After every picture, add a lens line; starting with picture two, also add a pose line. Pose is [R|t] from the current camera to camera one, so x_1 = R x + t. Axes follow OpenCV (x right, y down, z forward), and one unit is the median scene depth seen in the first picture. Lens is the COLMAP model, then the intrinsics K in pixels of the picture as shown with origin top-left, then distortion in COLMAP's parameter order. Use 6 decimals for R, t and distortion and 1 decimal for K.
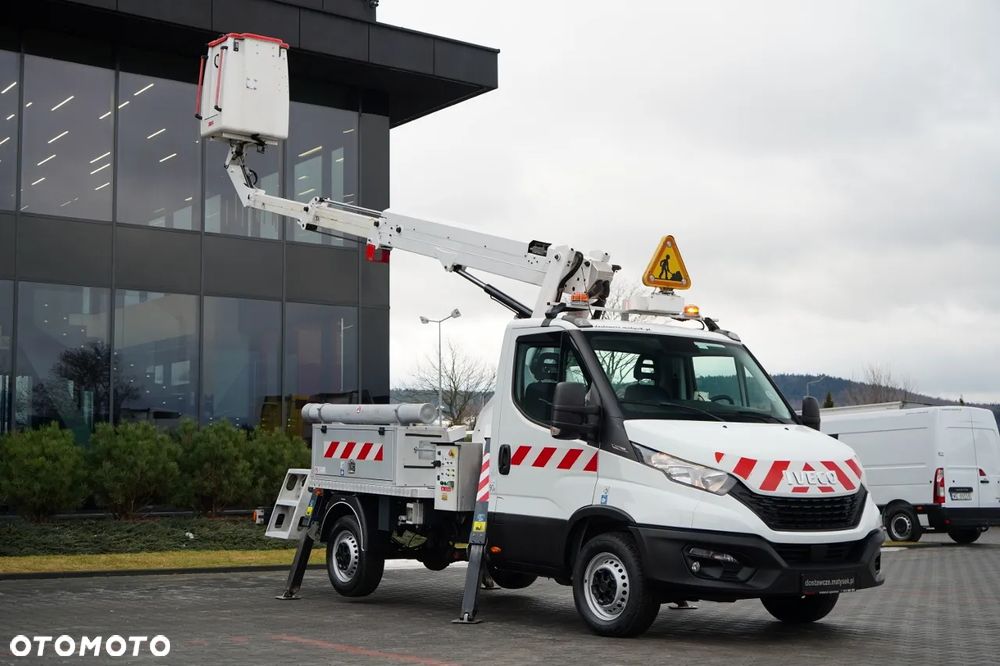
lens RADIAL K [[1207.9, 0, 515.2], [0, 1207.9, 366.0], [0, 0, 1]] dist [-0.002222, 0.015030]
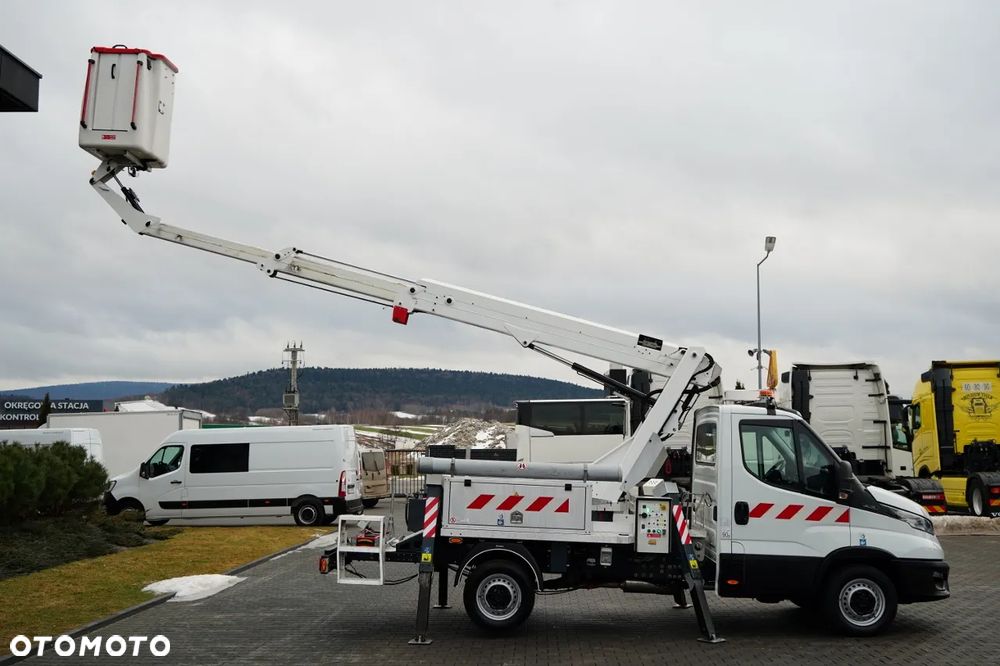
lens RADIAL K [[948.1, 0, 435.9], [0, 948.1, 351.3], [0, 0, 1]] dist [0.000215, 0.008214]
pose [[0.675565, 0.069799, 0.733990, -1.041526], [-0.060496, 0.997400, -0.039168, -0.040339], [-0.734815, -0.017943, 0.678030, 0.554562]]
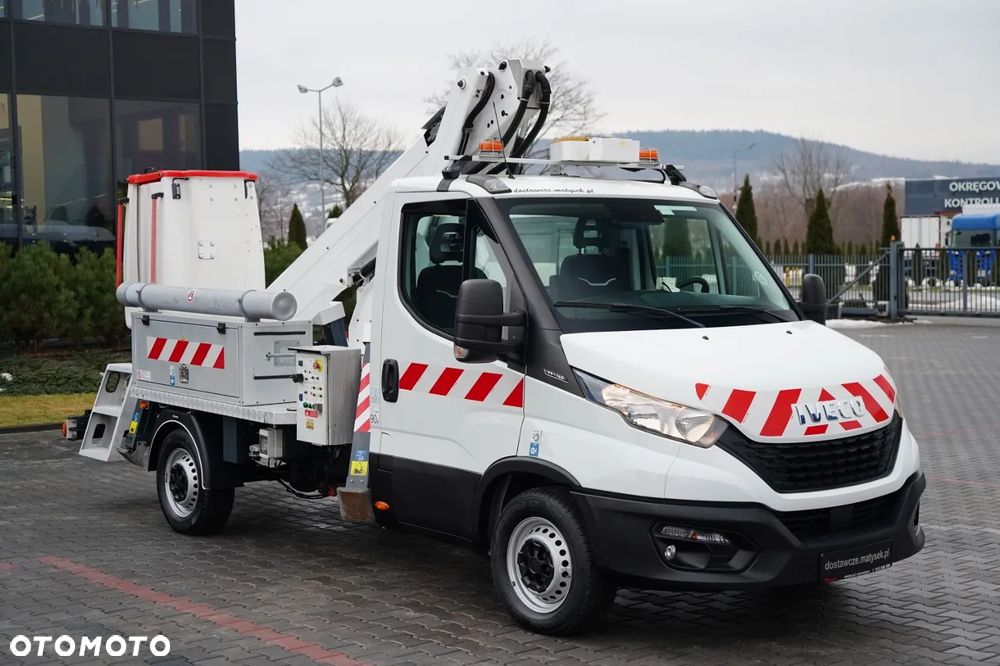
lens RADIAL K [[1338.3, 0, 500.0], [0, 1338.3, 333.0], [0, 0, 1]] dist [0.035061, 0.046001]
pose [[0.997817, -0.028928, 0.059360, 0.009668], [0.021239, 0.991763, 0.126311, -0.048691], [-0.062525, -0.124774, 0.990213, 0.229783]]
